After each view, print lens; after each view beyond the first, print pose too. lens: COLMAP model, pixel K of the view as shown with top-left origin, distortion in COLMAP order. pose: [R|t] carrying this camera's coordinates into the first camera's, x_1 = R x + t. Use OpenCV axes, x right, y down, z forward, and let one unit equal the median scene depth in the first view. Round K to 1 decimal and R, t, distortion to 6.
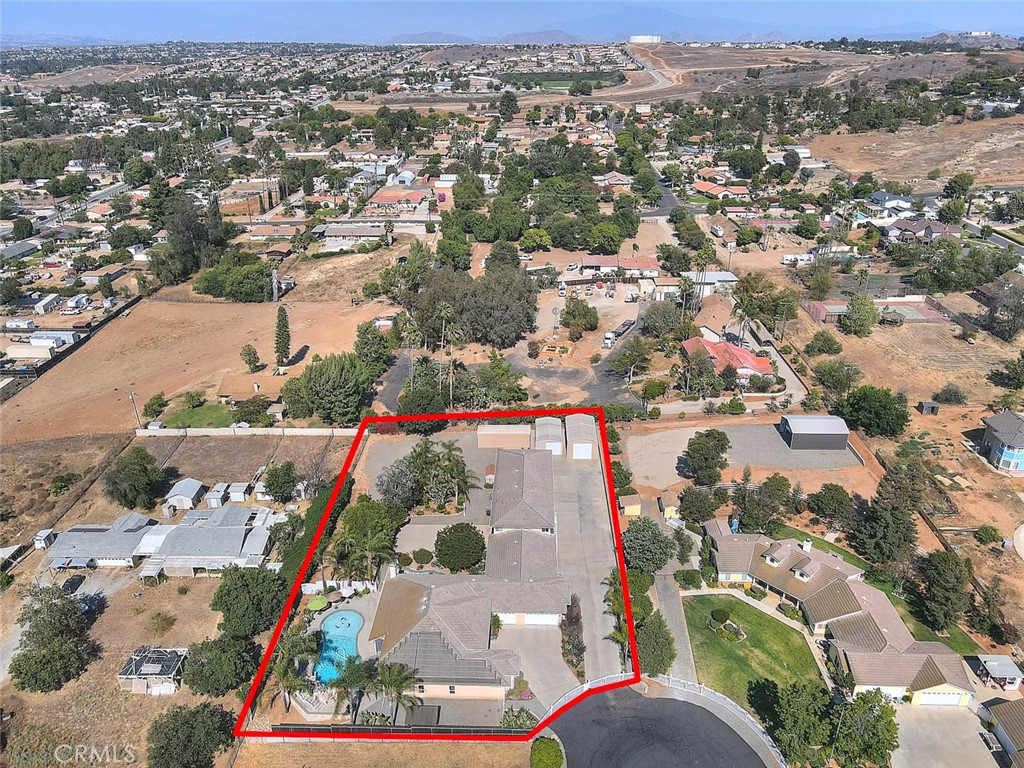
lens RADIAL K [[724.4, 0, 512.0], [0, 724.4, 384.0], [0, 0, 1]] dist [0.001017, 0.000144]
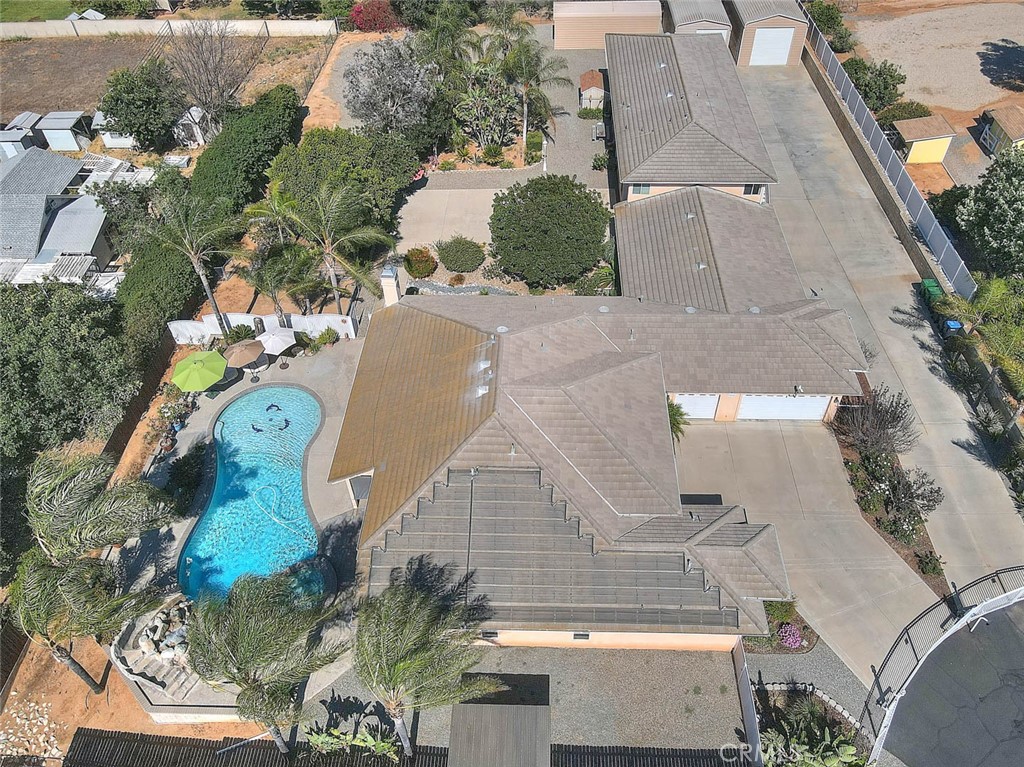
lens RADIAL K [[724.4, 0, 512.0], [0, 724.4, 383.5], [0, 0, 1]] dist [0.001017, 0.000144]
pose [[0.999694, -0.005486, -0.024109, -0.084748], [0.013979, 0.929685, 0.368090, 0.153797], [0.020395, -0.368314, 0.929478, 0.584832]]
